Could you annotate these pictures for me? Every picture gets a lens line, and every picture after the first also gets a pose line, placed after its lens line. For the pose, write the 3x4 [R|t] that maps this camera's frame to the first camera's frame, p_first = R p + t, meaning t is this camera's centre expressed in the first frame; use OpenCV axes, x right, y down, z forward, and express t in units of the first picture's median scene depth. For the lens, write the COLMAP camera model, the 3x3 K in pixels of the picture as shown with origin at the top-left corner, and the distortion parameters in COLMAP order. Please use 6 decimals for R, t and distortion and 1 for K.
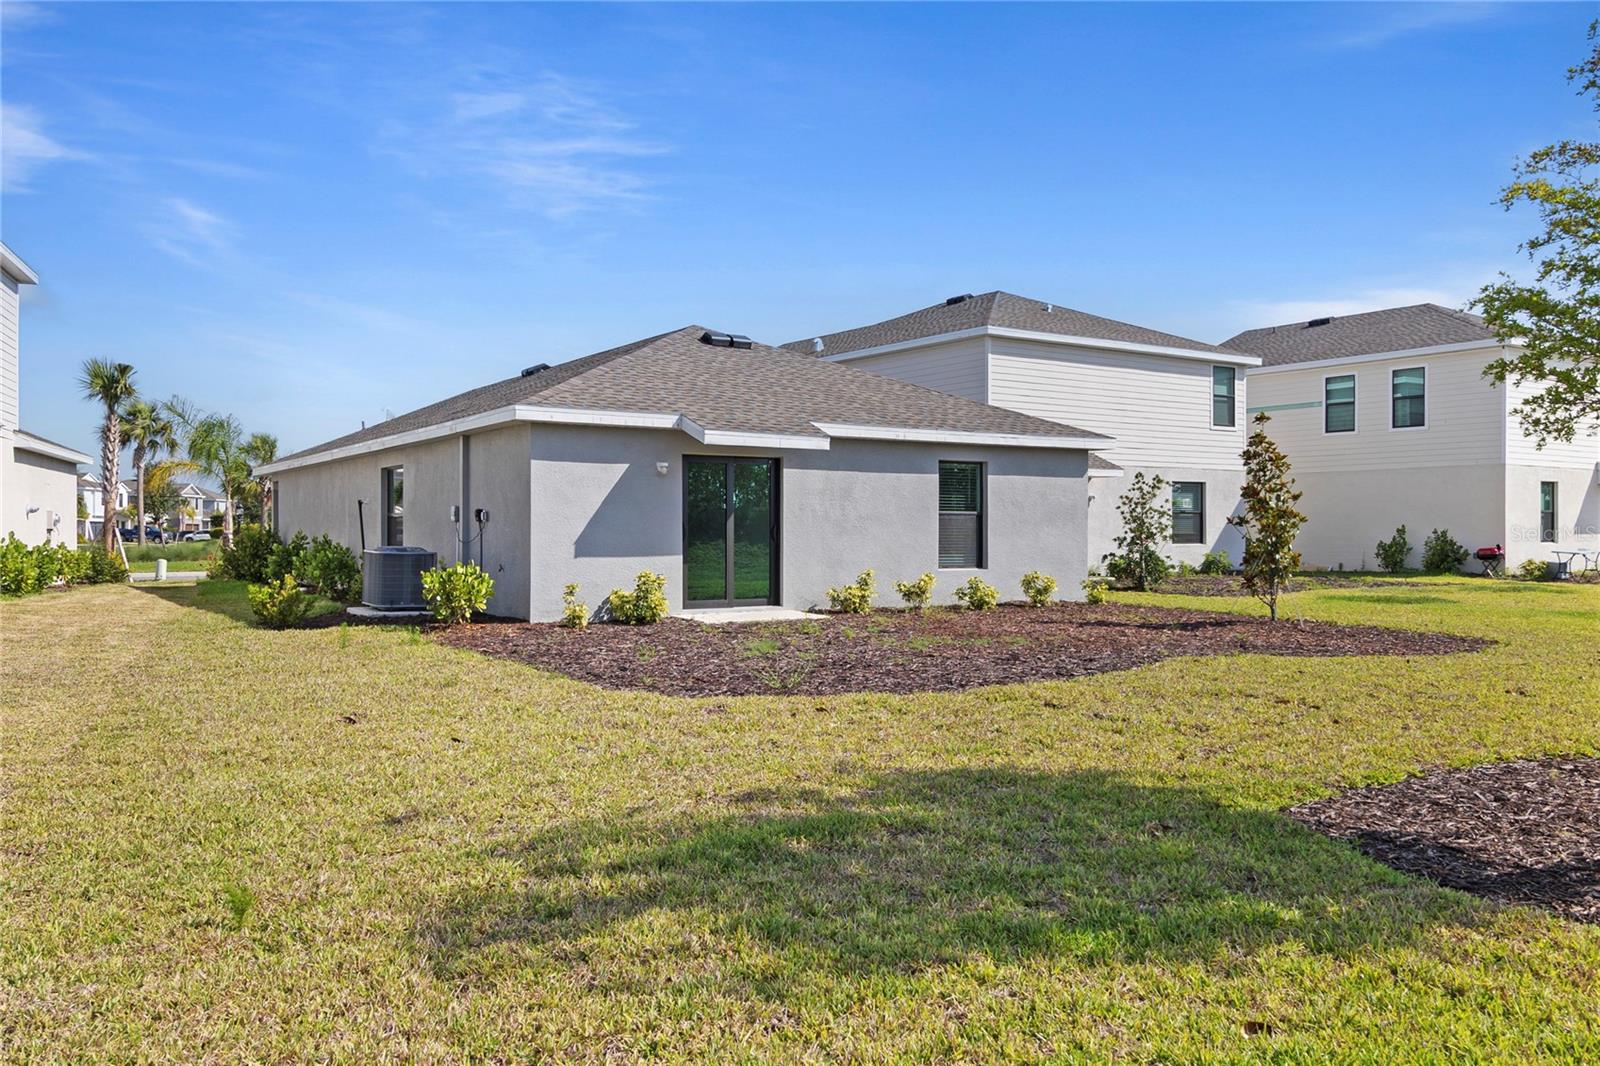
lens RADIAL K [[846.9, 0, 800.0], [0, 846.9, 533.0], [0, 0, 1]] dist [0.000155, -0.000145]
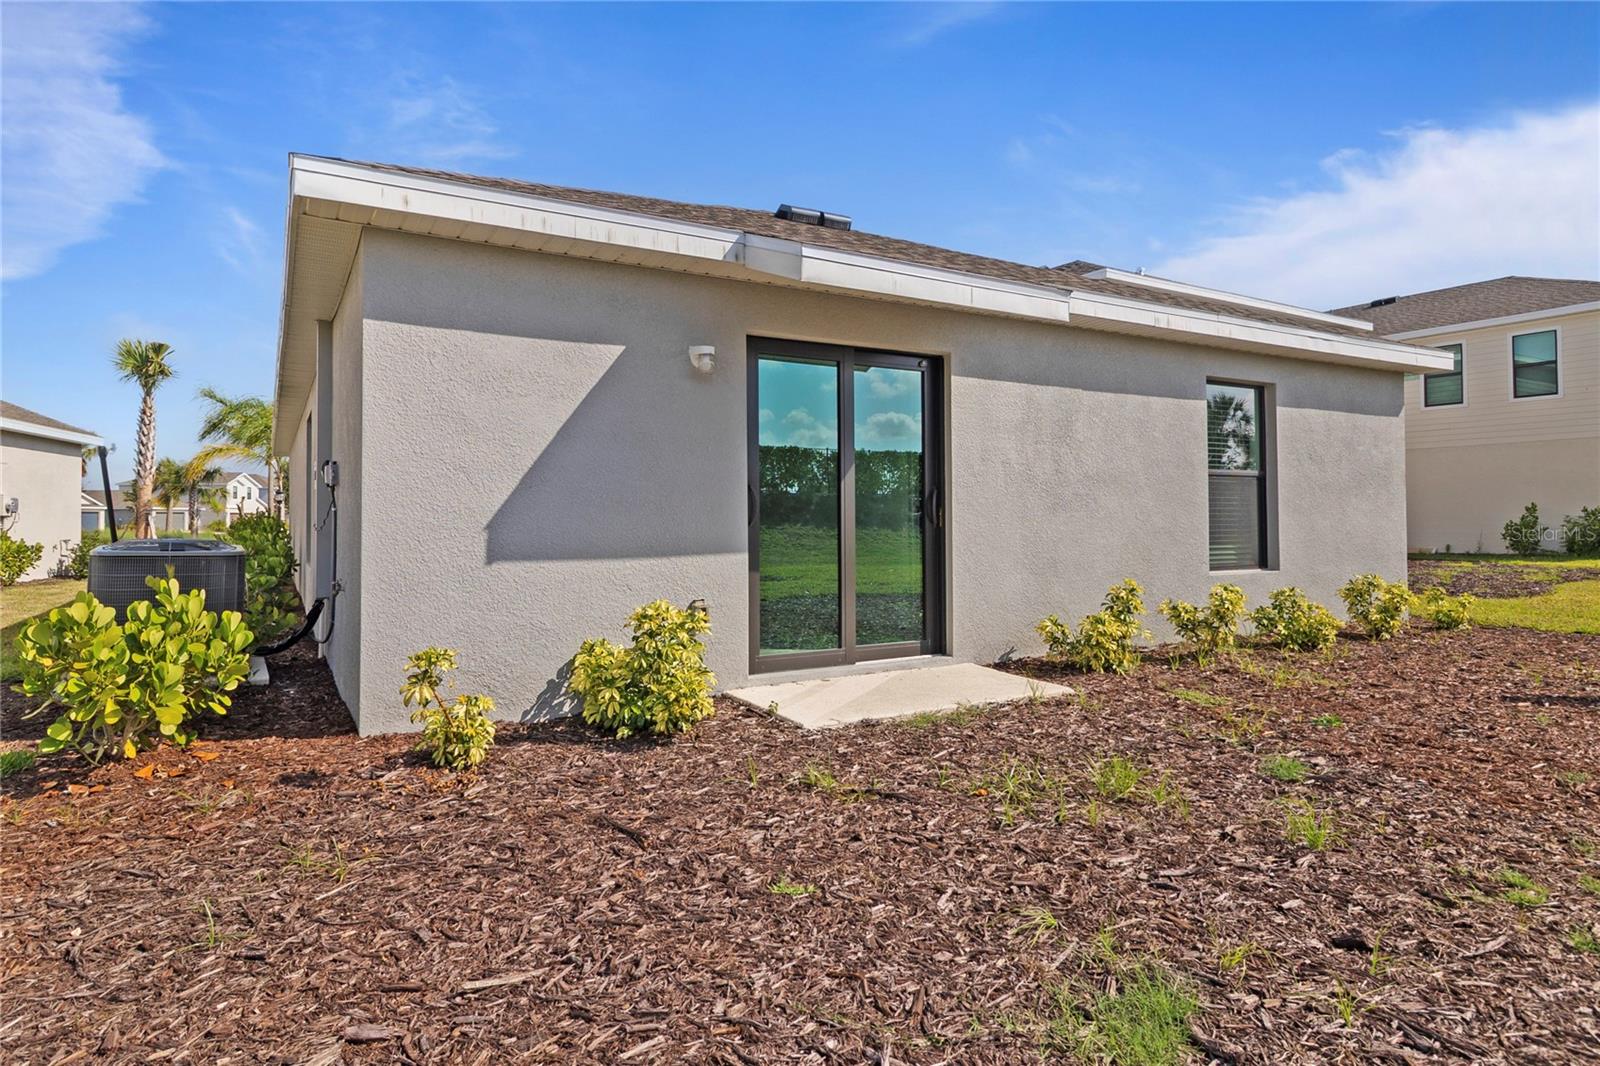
lens RADIAL K [[577.8, 0, 803.3], [0, 577.8, 519.6], [0, 0, 1]] dist [-0.000186, 0.000004]
pose [[0.999174, -0.007263, -0.039972, -0.092677], [0.007200, 0.999973, -0.001702, 0.007417], [0.039984, 0.001413, 0.999199, 0.661401]]
